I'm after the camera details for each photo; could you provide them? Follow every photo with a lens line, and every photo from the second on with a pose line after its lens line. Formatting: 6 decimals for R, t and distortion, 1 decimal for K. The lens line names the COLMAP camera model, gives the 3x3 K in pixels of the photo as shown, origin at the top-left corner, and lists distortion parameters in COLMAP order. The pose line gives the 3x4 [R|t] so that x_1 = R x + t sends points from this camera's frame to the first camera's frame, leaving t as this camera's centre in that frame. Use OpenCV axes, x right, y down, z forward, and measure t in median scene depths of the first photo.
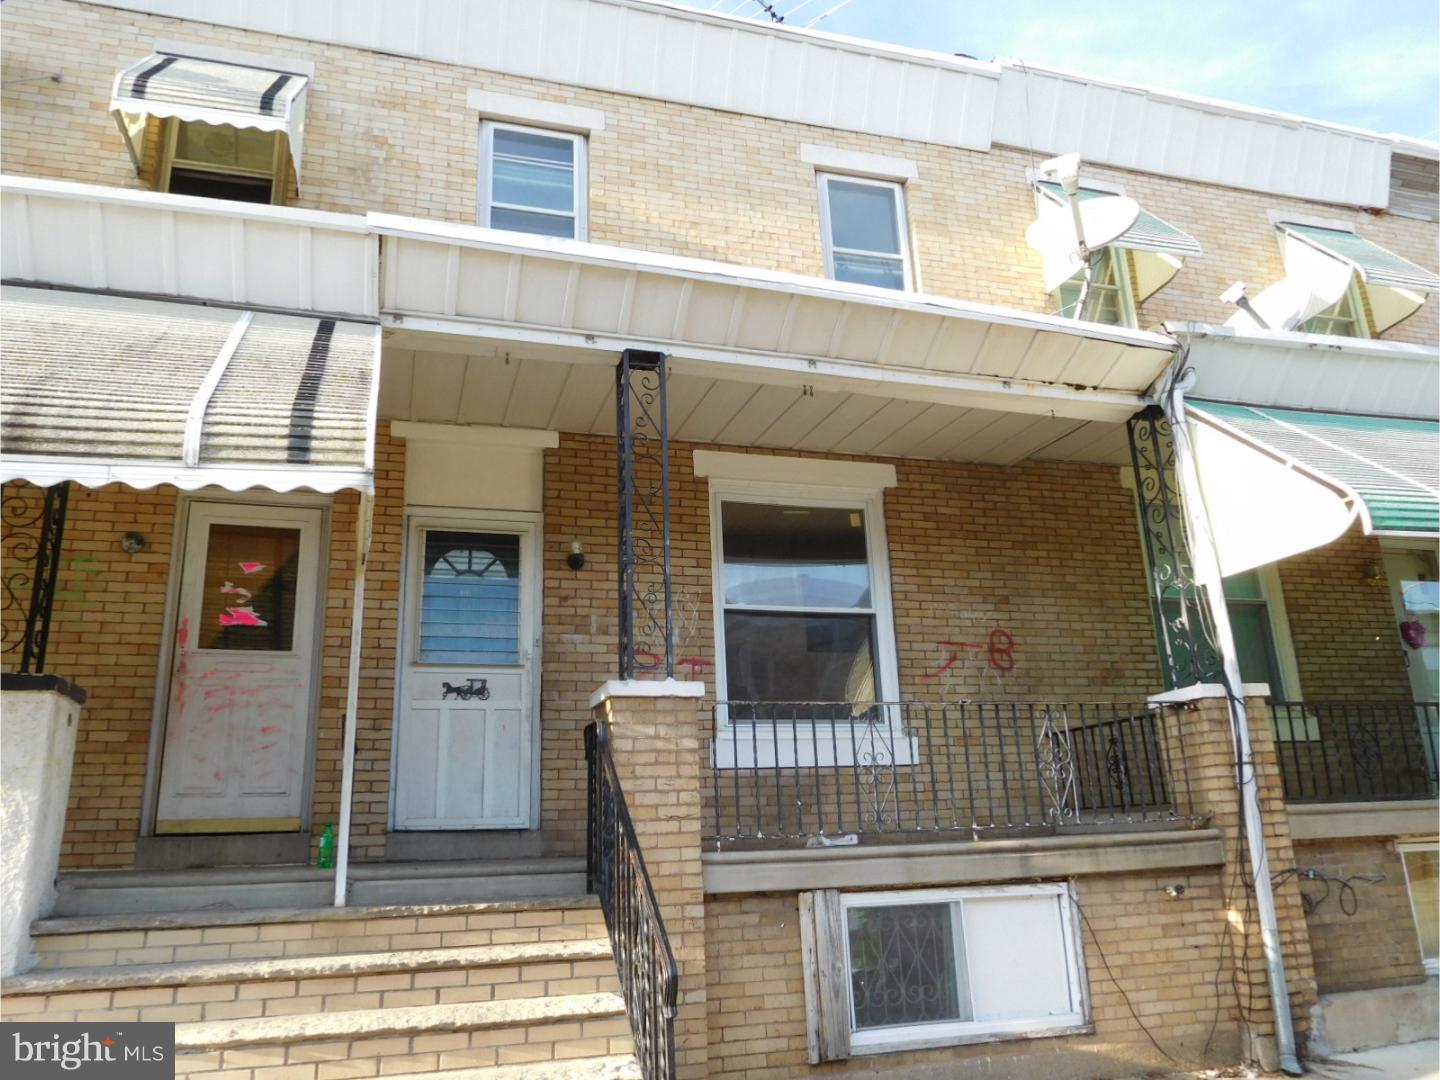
lens RADIAL K [[1075.4, 0, 720.0], [0, 1075.4, 540.0], [0, 0, 1]] dist [-0.019719, 0.008187]
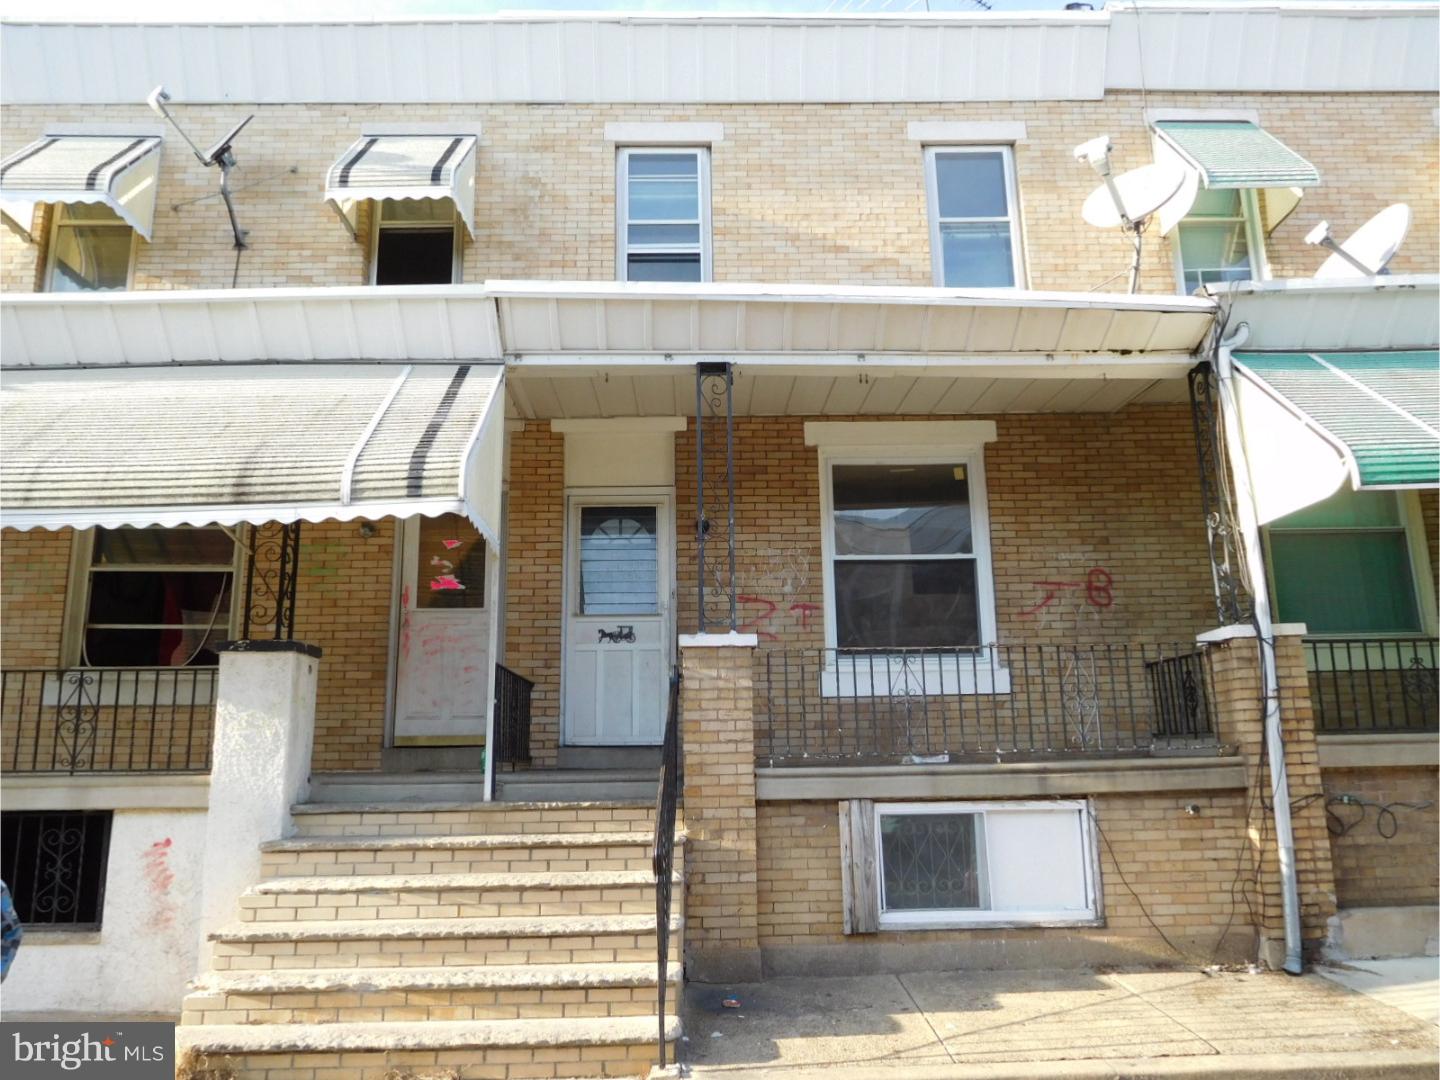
lens RADIAL K [[1075.4, 0, 720.0], [0, 1075.4, 540.0], [0, 0, 1]] dist [-0.019719, 0.008187]
pose [[0.962374, -0.035628, -0.269382, 0.245189], [0.057616, 0.995581, 0.074161, -0.062185], [0.265549, -0.086891, 0.960174, -0.174640]]
